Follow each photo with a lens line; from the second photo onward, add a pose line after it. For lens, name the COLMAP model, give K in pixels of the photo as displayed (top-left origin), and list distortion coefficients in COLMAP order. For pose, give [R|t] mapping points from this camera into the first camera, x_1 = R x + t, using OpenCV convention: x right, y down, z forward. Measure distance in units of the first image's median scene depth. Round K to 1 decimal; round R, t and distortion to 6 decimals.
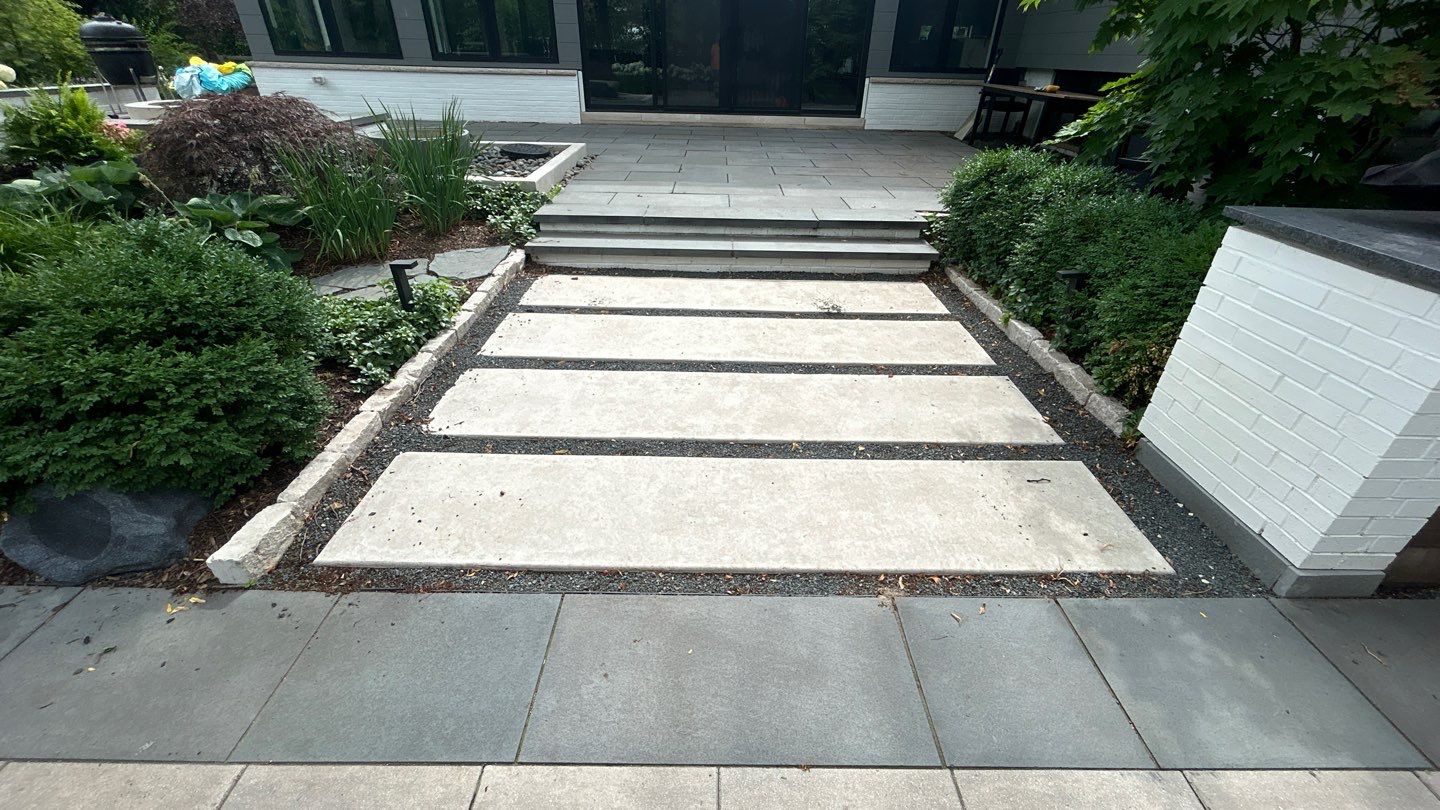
lens RADIAL K [[585.2, 0, 720.0], [0, 585.2, 405.0], [0, 0, 1]] dist [-0.001189, -0.000317]
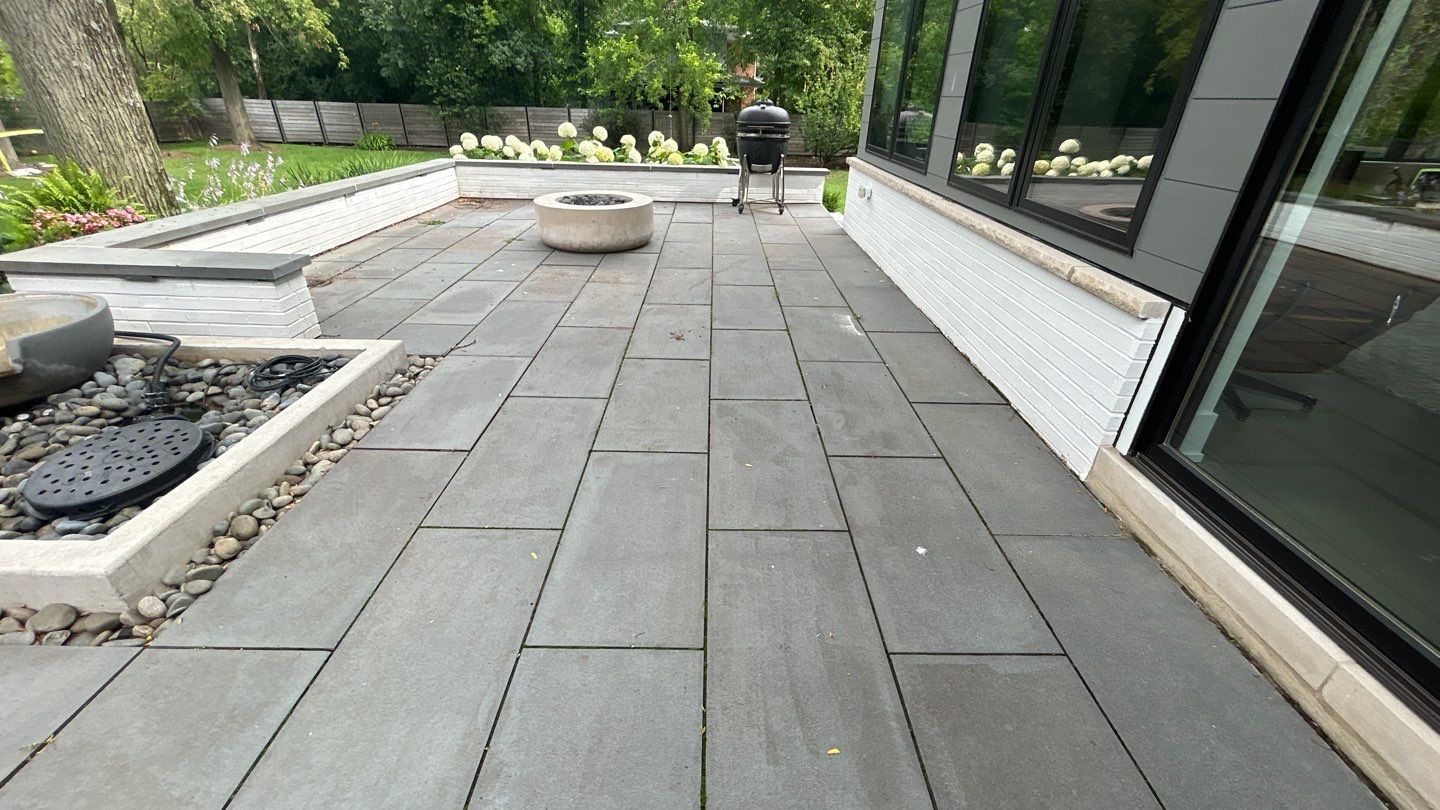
lens RADIAL K [[579.6, 0, 717.1], [0, 579.6, 403.9], [0, 0, 1]] dist [-0.000297, 0.000183]
pose [[-0.005282, 0.450124, -0.892951, -0.038734], [-0.540930, 0.749752, 0.381139, -0.561523], [0.841051, 0.485037, 0.239525, 0.869178]]
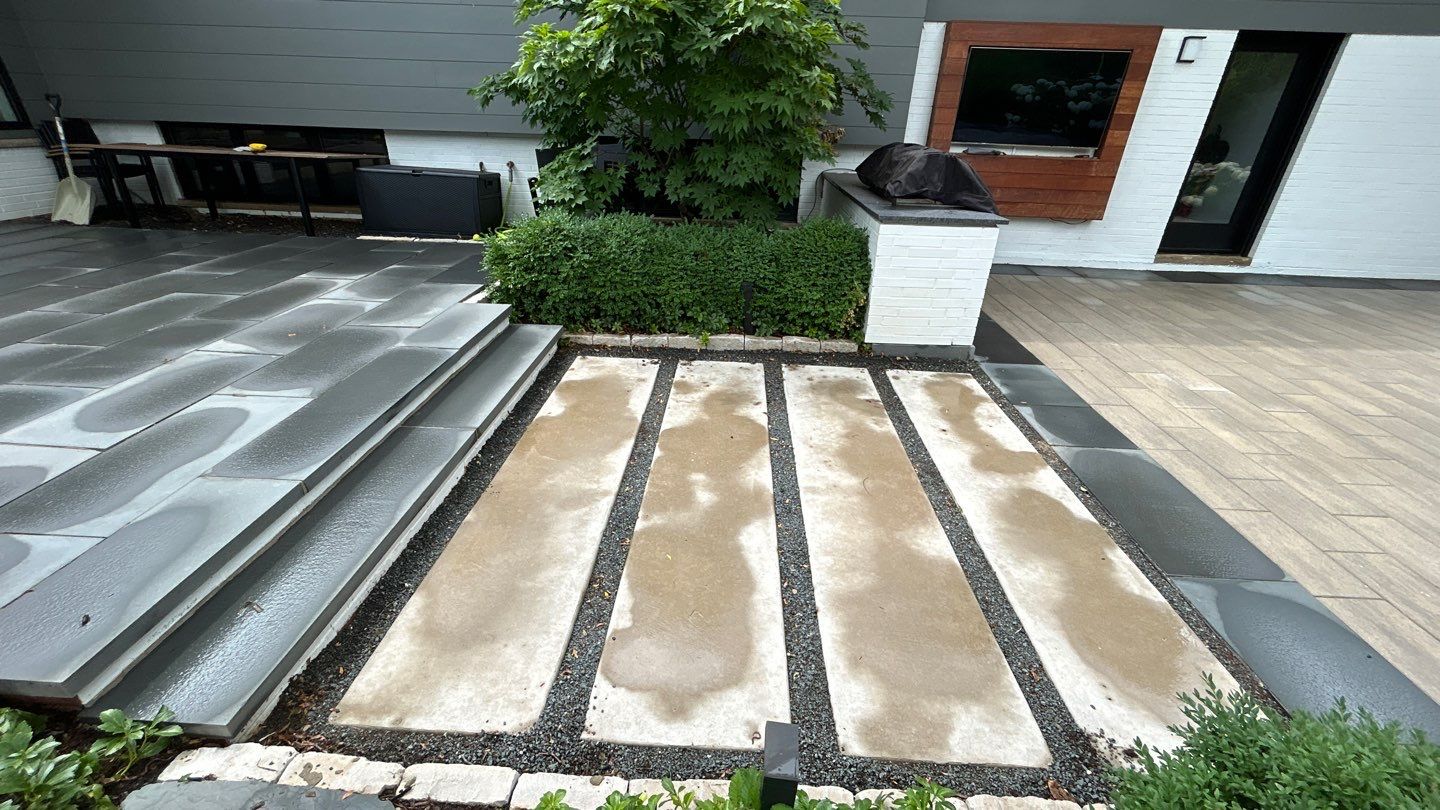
lens RADIAL K [[585.2, 0, 720.0], [0, 585.2, 405.0], [0, 0, 1]] dist [-0.001189, -0.000317]
pose [[0.042242, -0.466733, 0.883389, -0.263284], [0.492182, 0.779171, 0.388135, -0.198466], [-0.869467, 0.418392, 0.262632, 0.279294]]
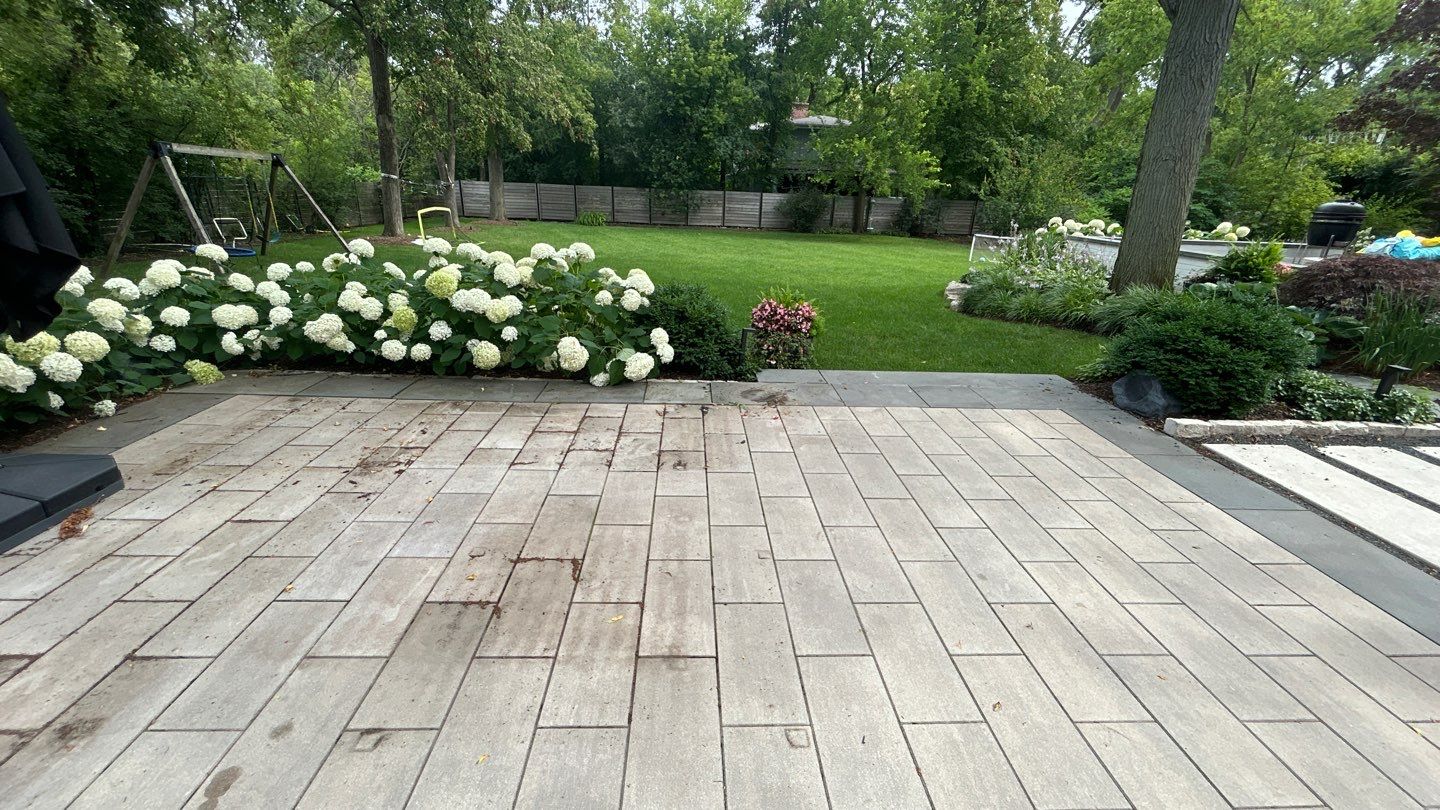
lens RADIAL K [[580.6, 0, 718.1], [0, 580.6, 406.5], [0, 0, 1]] dist [0.000231, 0.000467]
pose [[0.044719, 0.345101, -0.937500, 0.237225], [-0.551494, 0.791010, 0.264871, 0.119030], [0.832979, 0.505181, 0.225694, -0.206258]]
